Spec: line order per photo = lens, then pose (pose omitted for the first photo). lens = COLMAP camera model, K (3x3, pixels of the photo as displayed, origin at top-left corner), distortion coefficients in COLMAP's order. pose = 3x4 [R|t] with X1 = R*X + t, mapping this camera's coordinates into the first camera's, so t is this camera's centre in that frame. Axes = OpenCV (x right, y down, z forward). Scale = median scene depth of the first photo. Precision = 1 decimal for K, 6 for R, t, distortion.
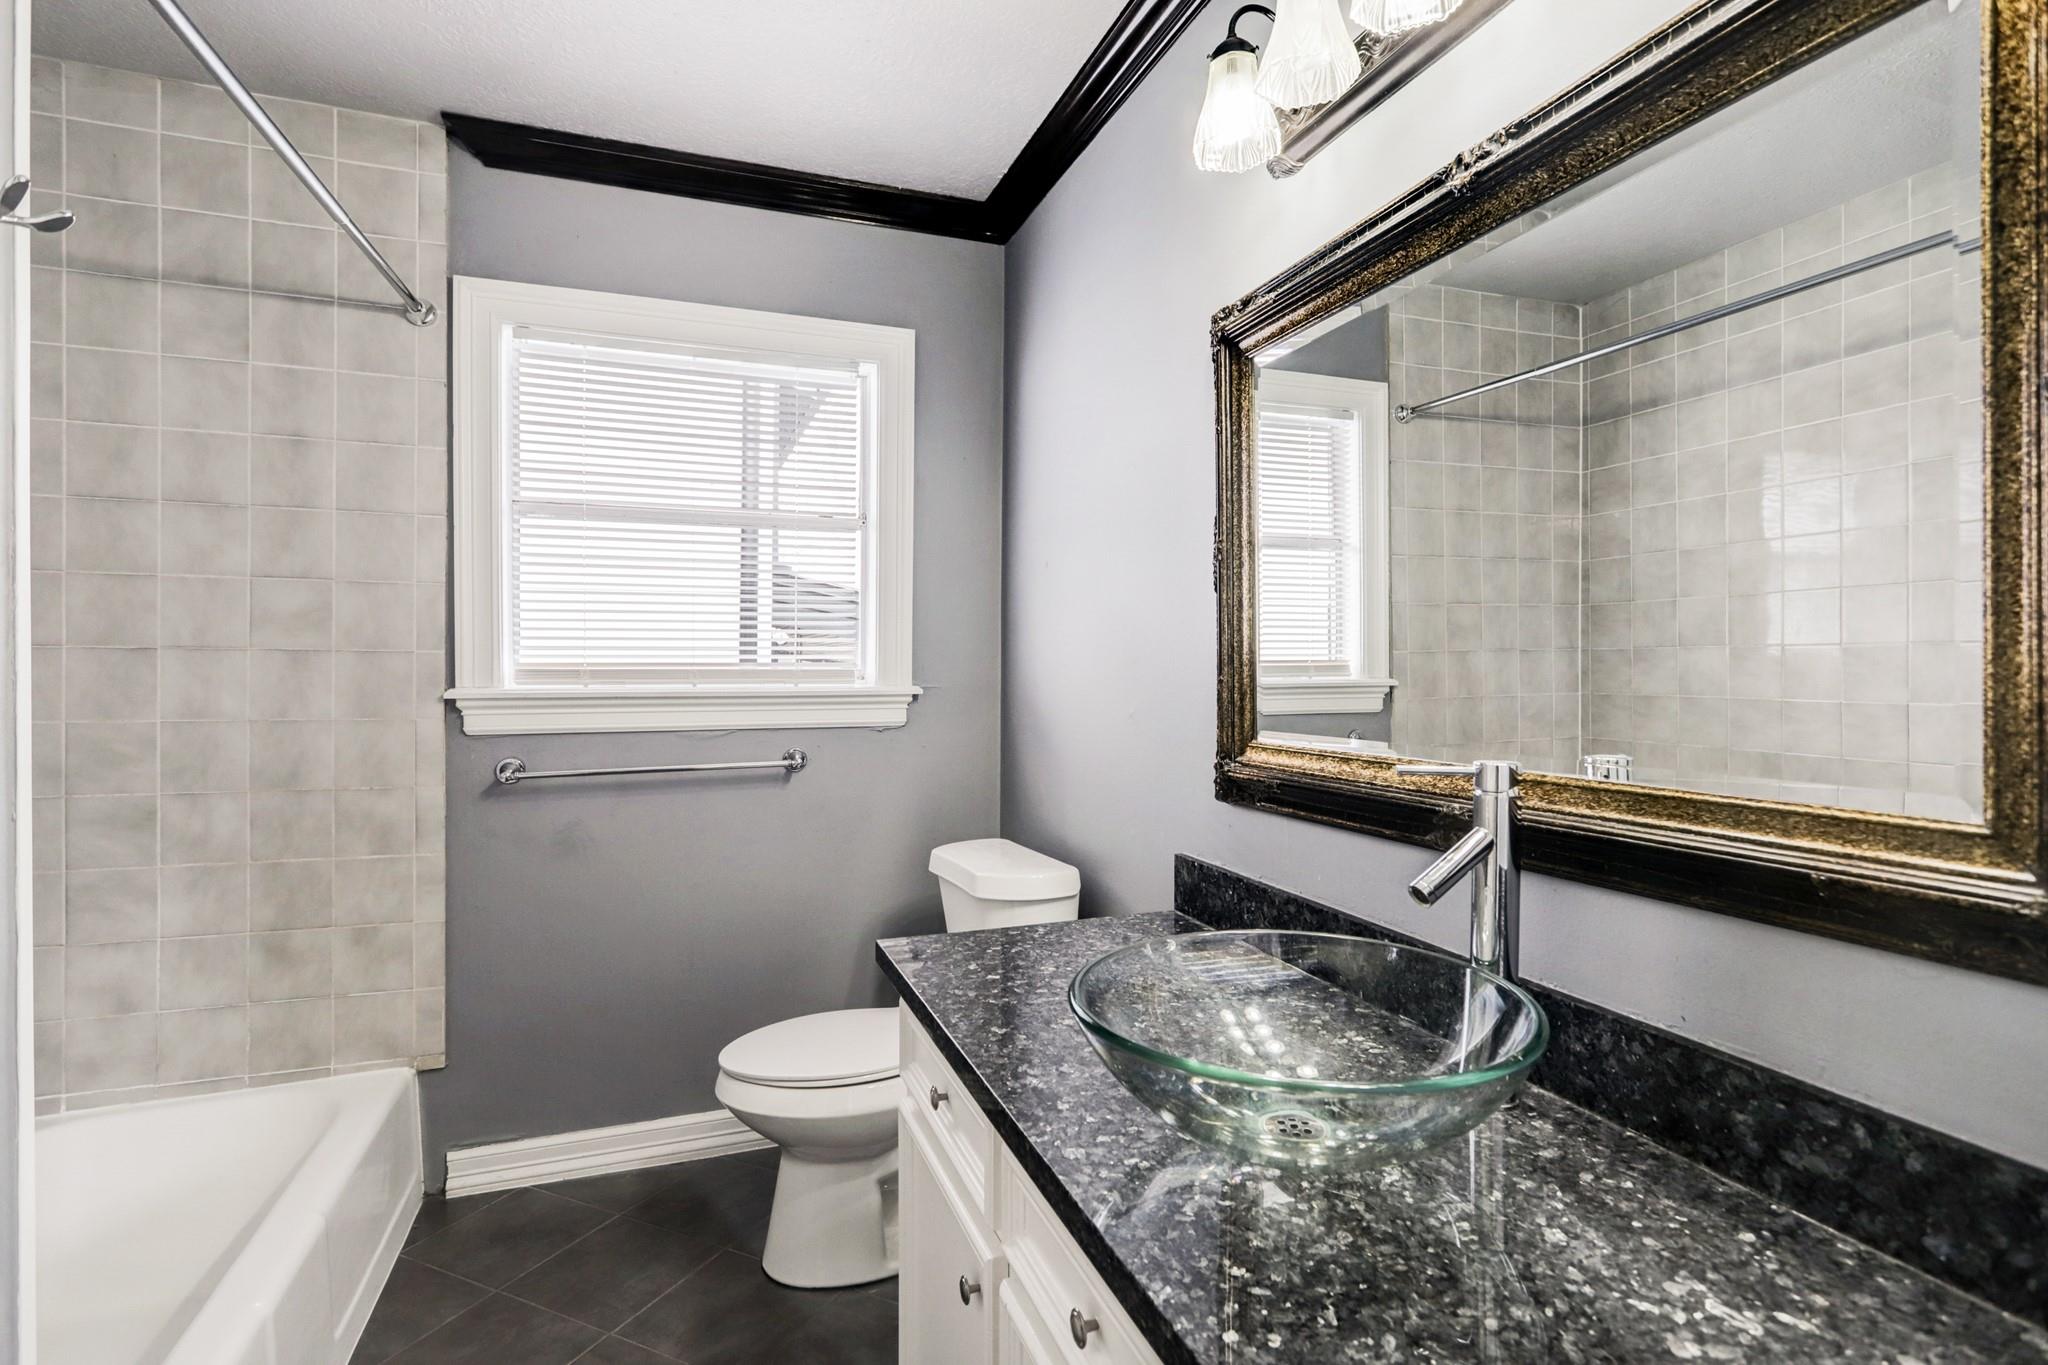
lens RADIAL K [[984.5, 0, 1029.8], [0, 984.5, 674.4], [0, 0, 1]] dist [-0.006232, -0.000856]
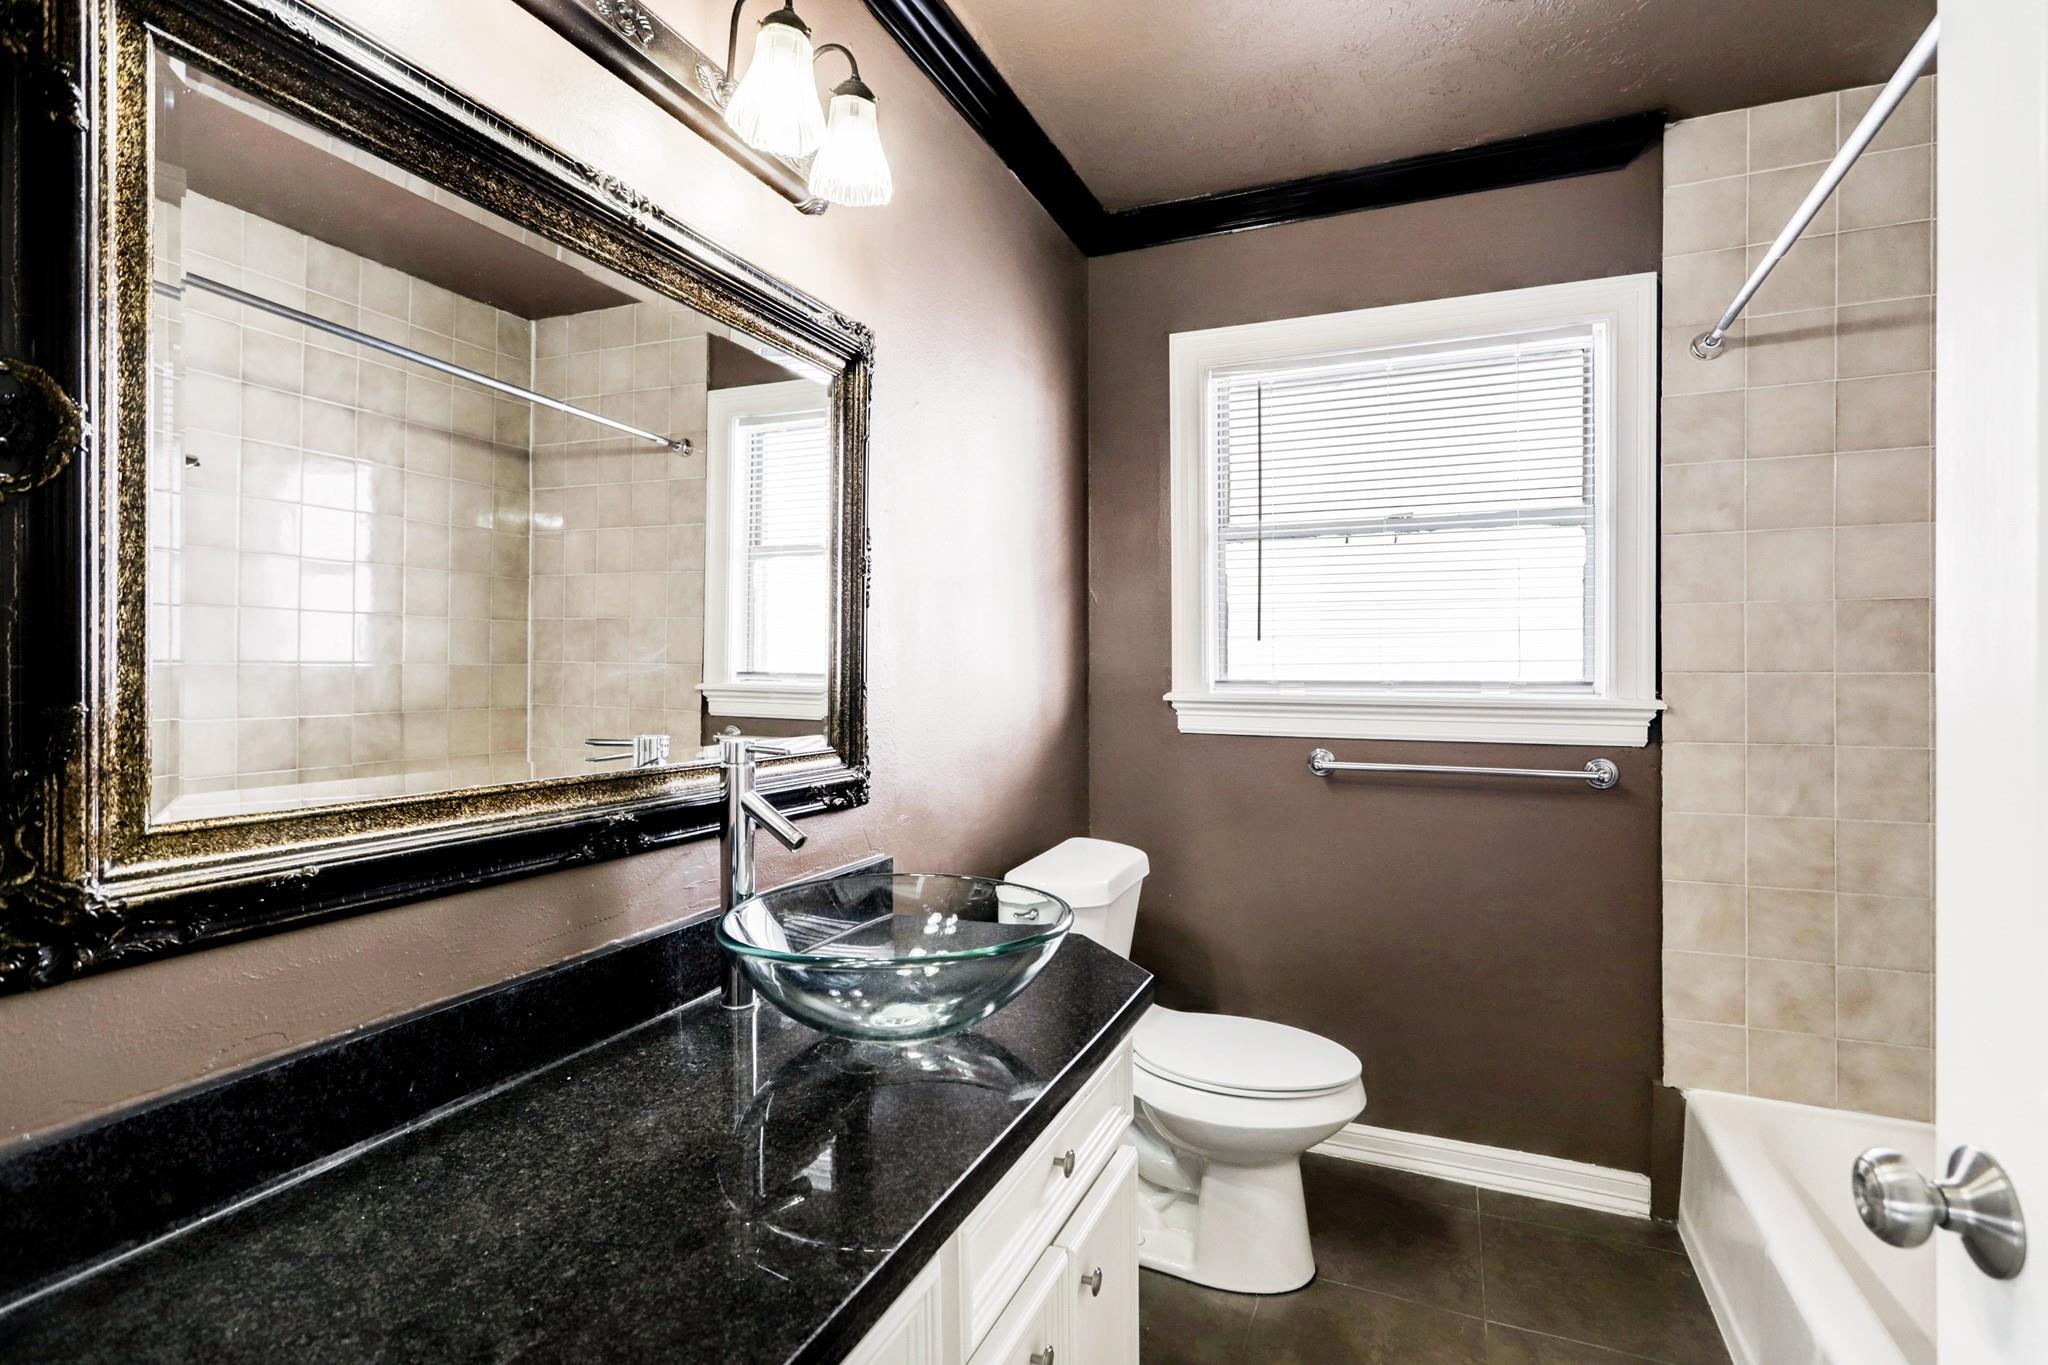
lens RADIAL K [[984.5, 0, 1024.9], [0, 984.5, 673.0], [0, 0, 1]] dist [-0.006232, -0.000856]
pose [[0.717487, 0.011425, -0.696478, 0.527220], [-0.018637, 0.999822, -0.002798, -0.004042], [0.696322, 0.014988, 0.717573, 0.196502]]
